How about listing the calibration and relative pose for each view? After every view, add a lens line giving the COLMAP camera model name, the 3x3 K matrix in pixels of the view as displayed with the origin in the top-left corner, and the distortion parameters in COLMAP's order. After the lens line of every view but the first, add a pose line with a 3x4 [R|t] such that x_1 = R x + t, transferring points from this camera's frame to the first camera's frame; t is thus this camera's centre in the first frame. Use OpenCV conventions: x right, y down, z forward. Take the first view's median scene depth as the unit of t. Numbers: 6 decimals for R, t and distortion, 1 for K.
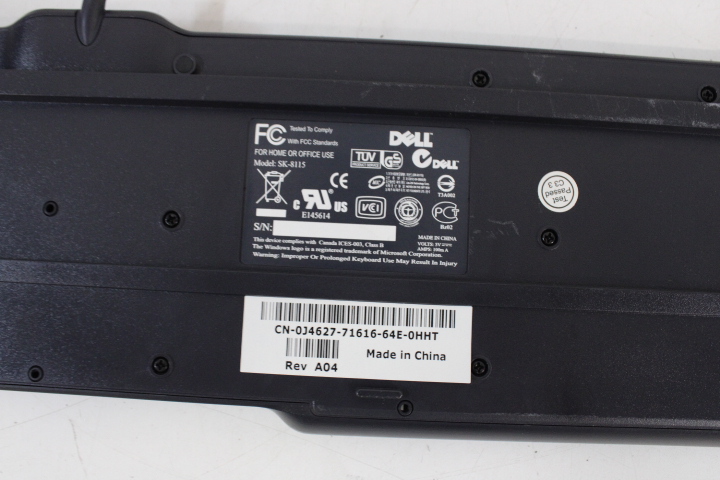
lens RADIAL K [[660.3, 0, 360.0], [0, 660.3, 240.0], [0, 0, 1]] dist [-0.180468, 0.209120]
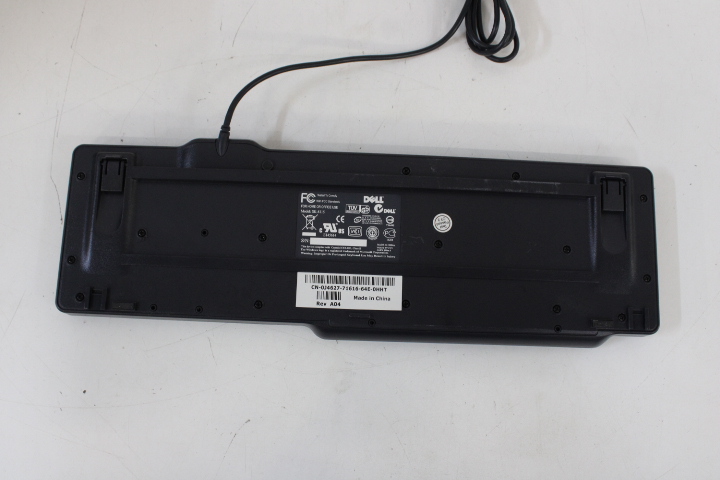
lens RADIAL K [[660.3, 0, 360.0], [0, 660.3, 240.0], [0, 0, 1]] dist [-0.180468, 0.209120]
pose [[0.999874, -0.009584, 0.012627, 0.004787], [0.010535, 0.996932, -0.077556, 0.148422], [-0.011845, 0.077680, 0.996908, -1.166609]]
